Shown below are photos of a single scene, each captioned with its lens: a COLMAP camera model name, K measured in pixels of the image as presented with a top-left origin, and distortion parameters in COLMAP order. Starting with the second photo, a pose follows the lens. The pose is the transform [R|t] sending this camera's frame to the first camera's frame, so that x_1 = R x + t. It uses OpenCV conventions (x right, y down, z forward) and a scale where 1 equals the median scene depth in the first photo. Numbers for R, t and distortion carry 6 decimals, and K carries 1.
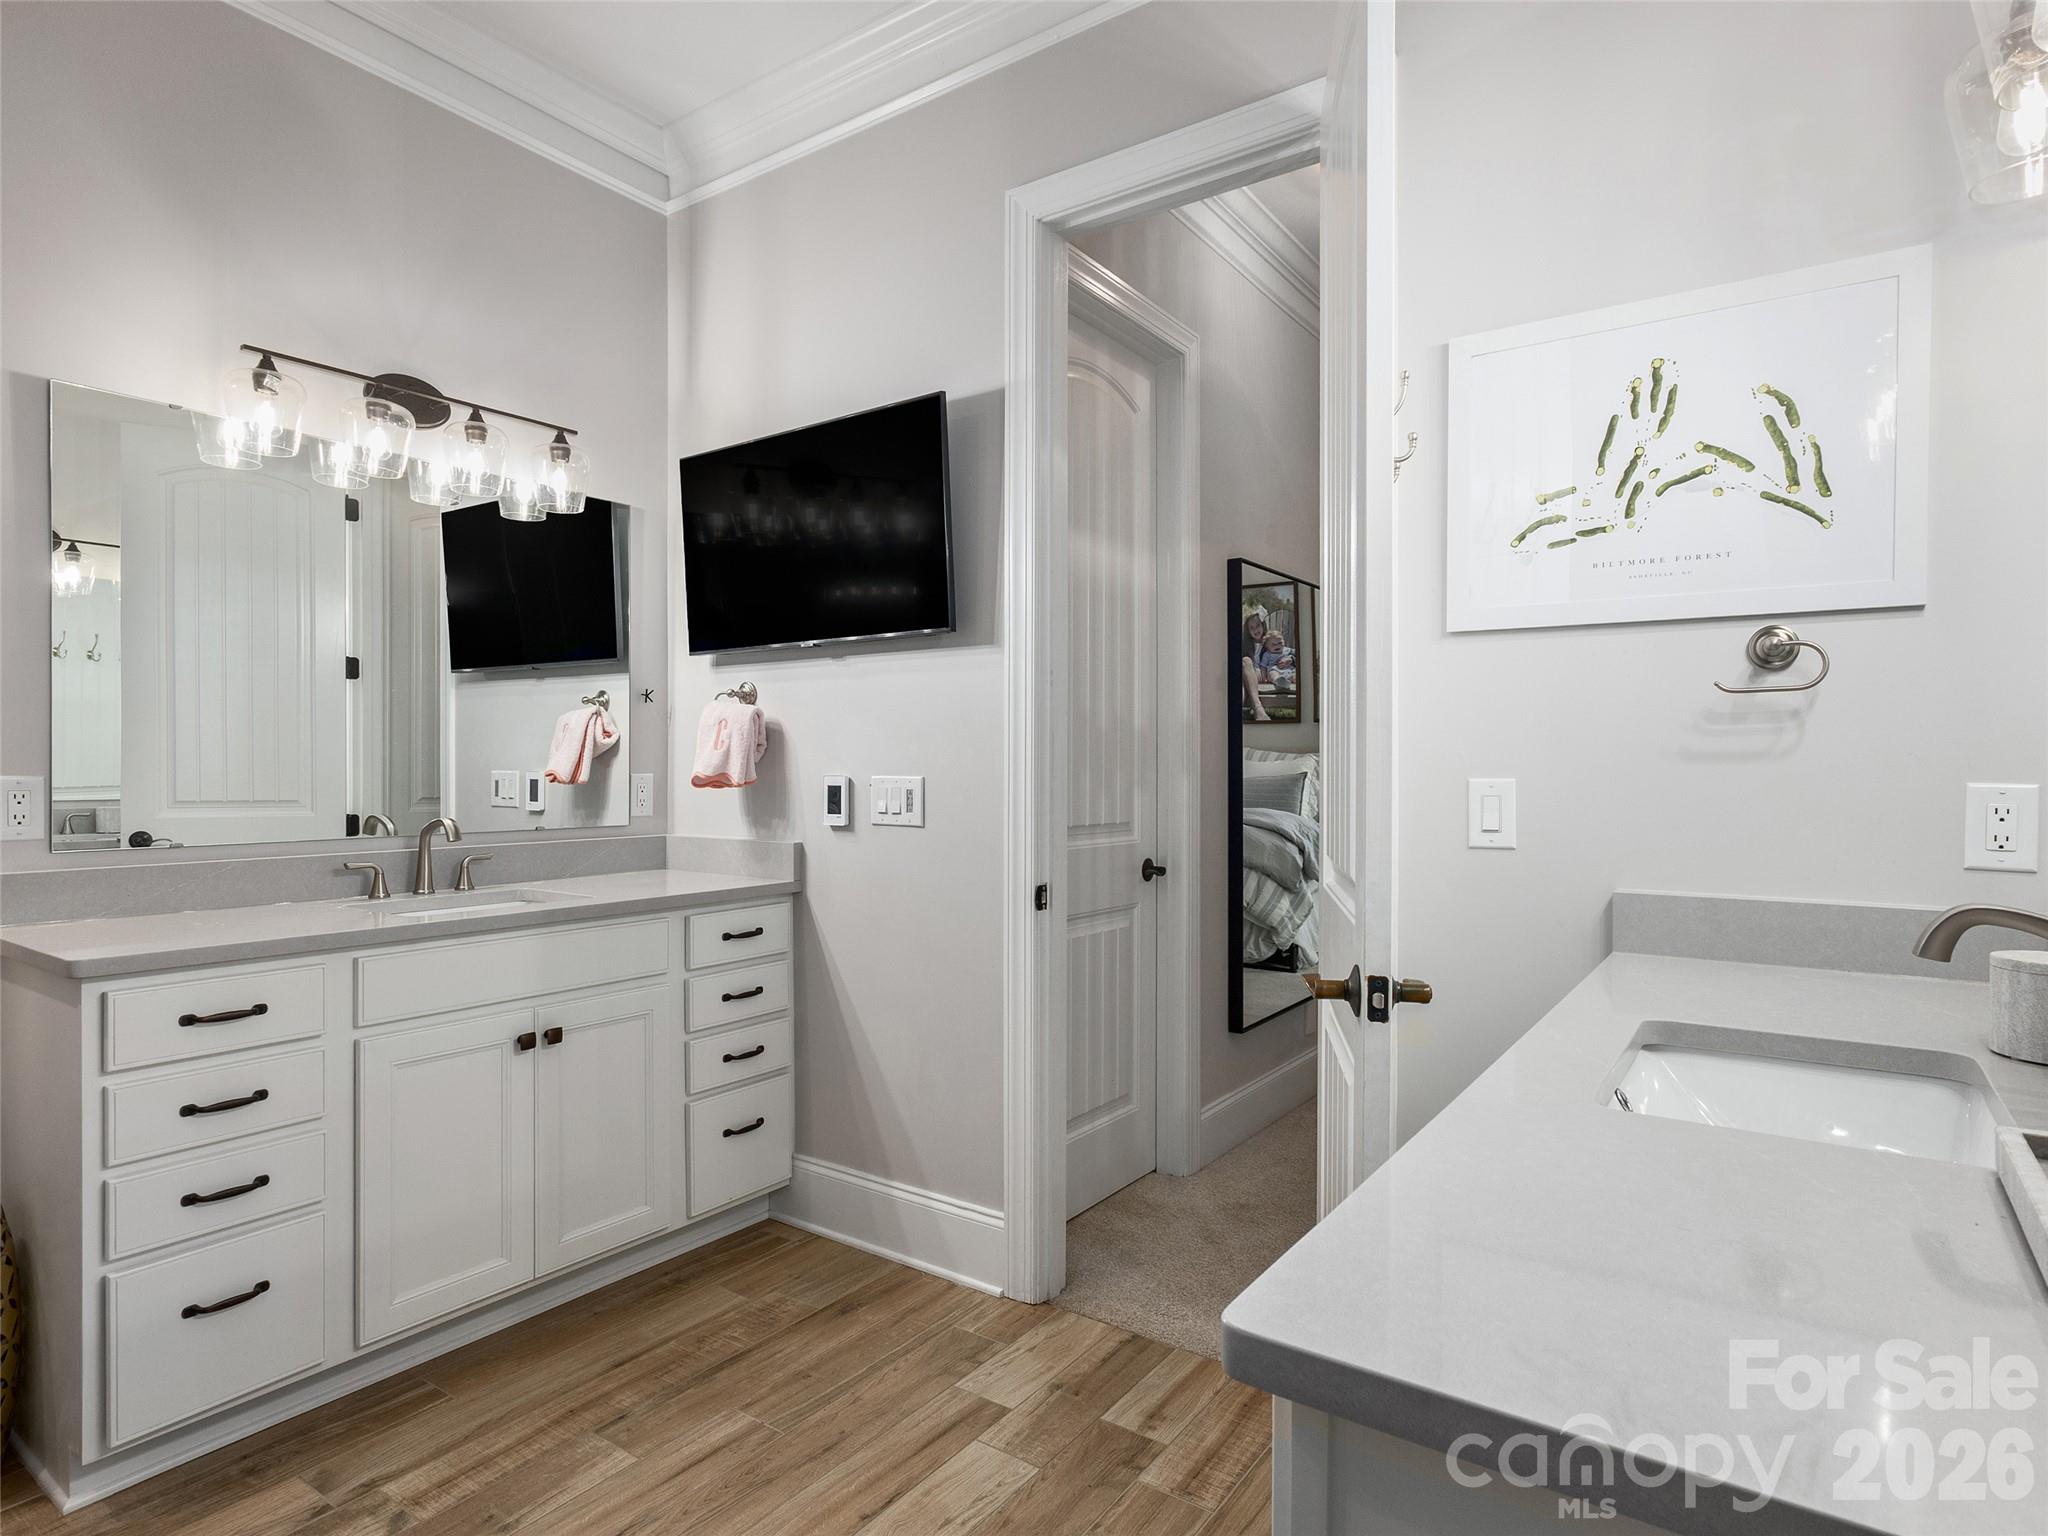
lens RADIAL K [[1127.4, 0, 1024.0], [0, 1127.4, 768.0], [0, 0, 1]] dist [0.000235, -0.000081]
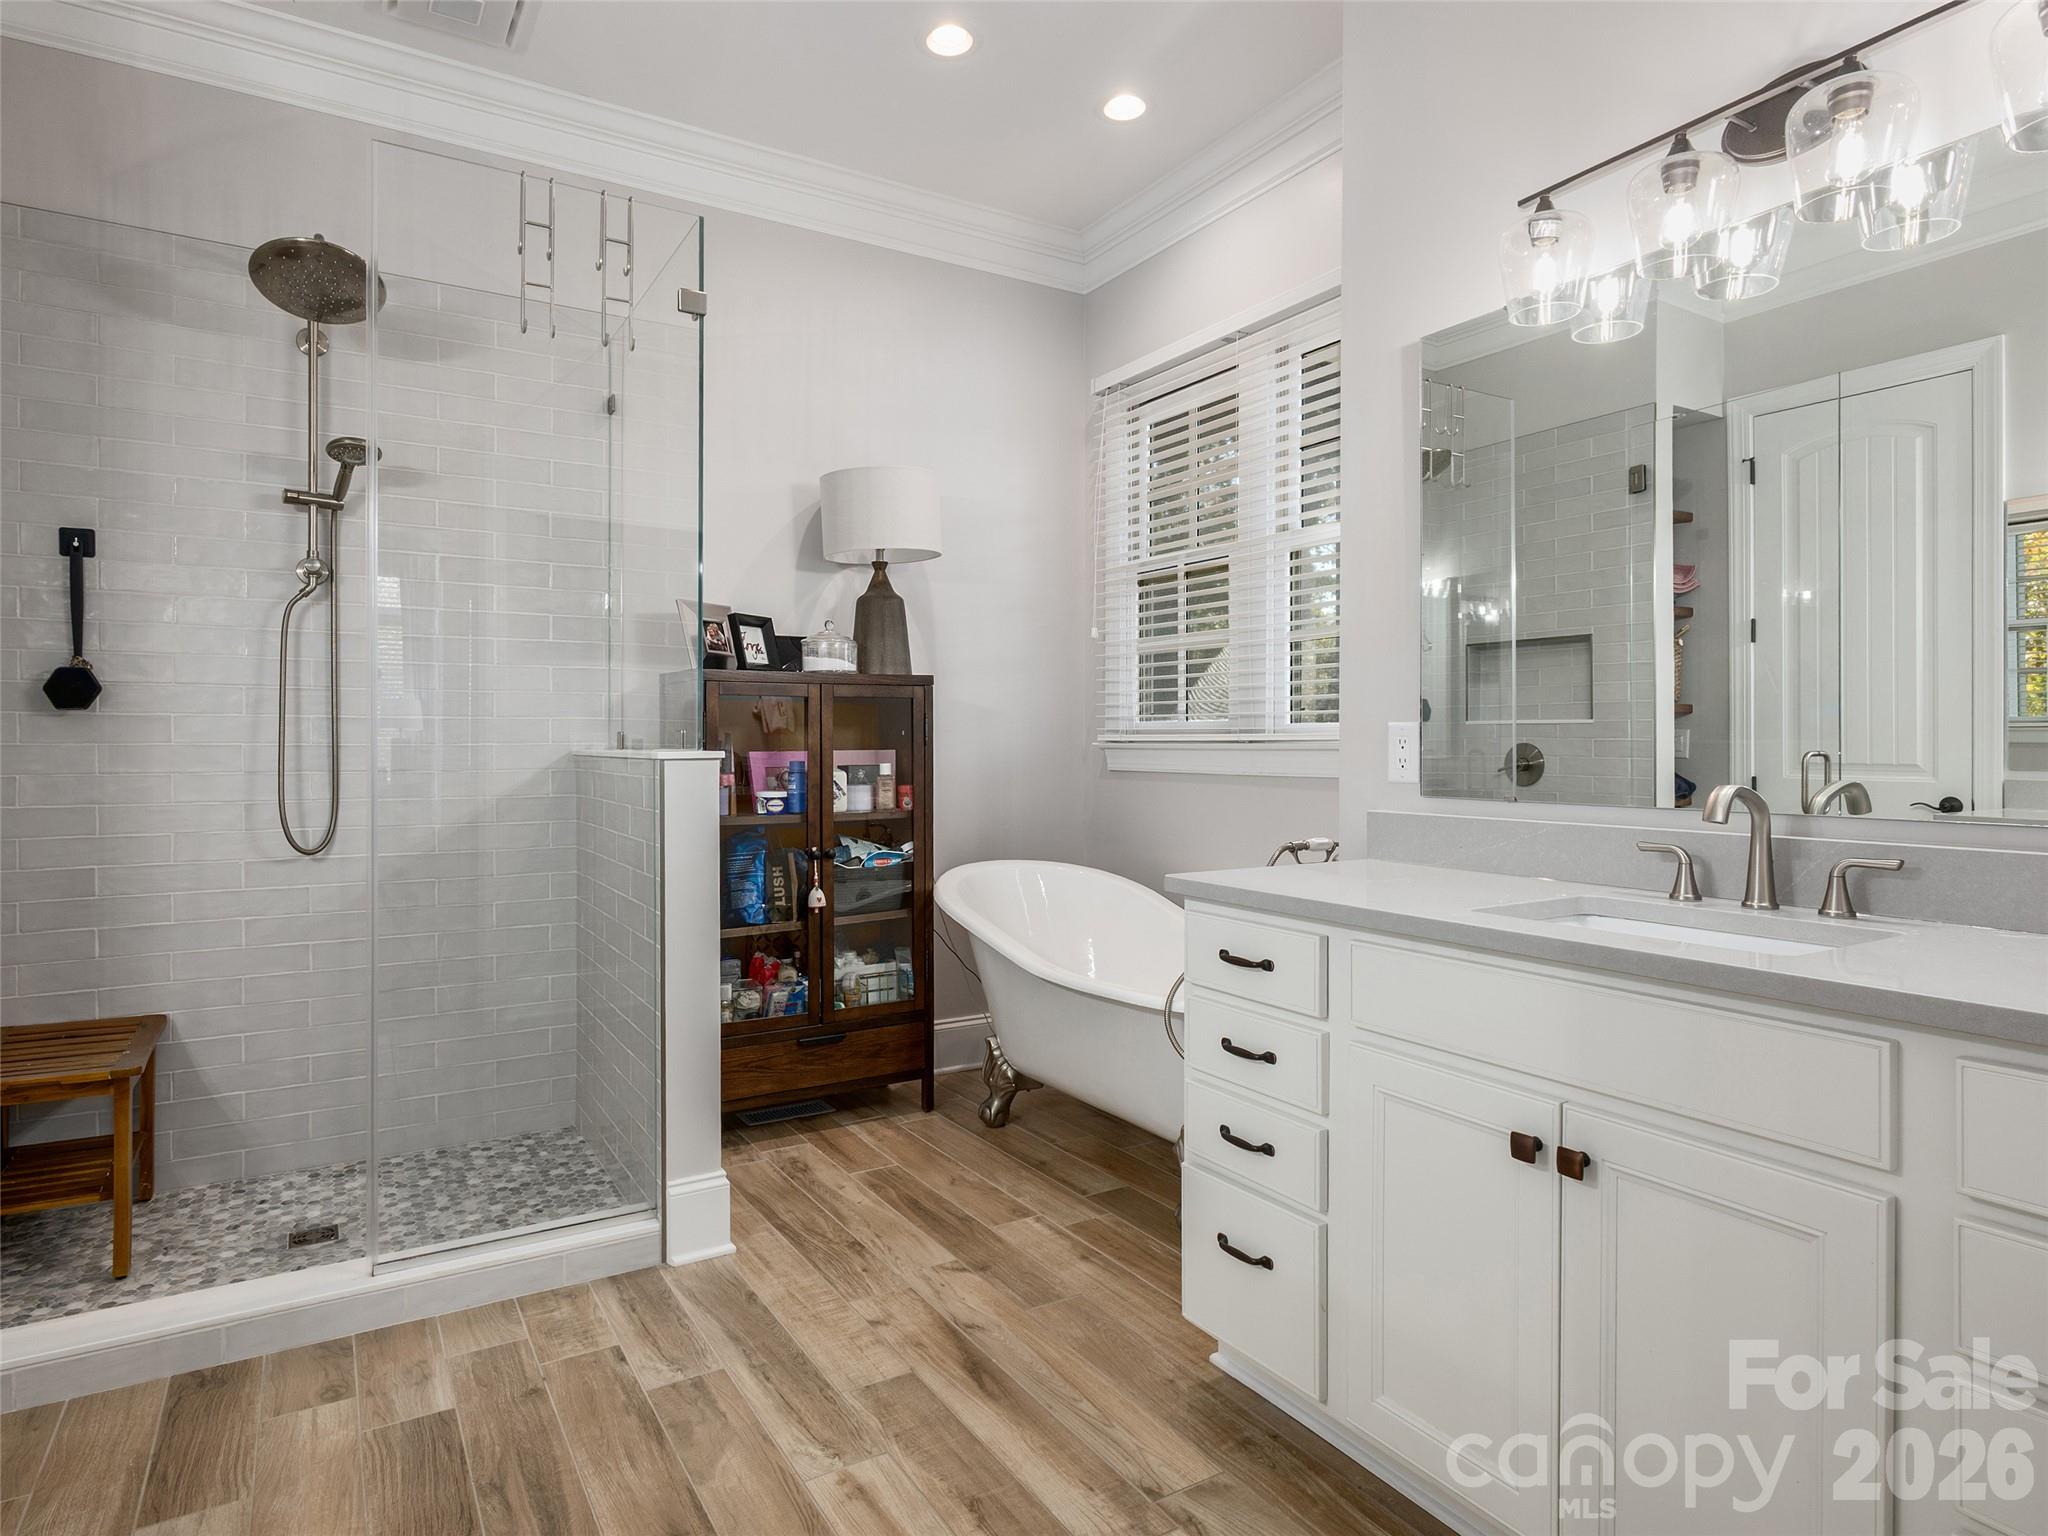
lens RADIAL K [[1181.1, 0, 1073.2], [0, 1181.1, 774.4], [0, 0, 1]] dist [-0.001725, -0.000599]
pose [[-0.383074, 0.015048, -0.923595, 0.264017], [-0.007351, 0.999786, 0.019338, 0.035713], [0.923688, 0.014197, -0.382881, 1.141210]]
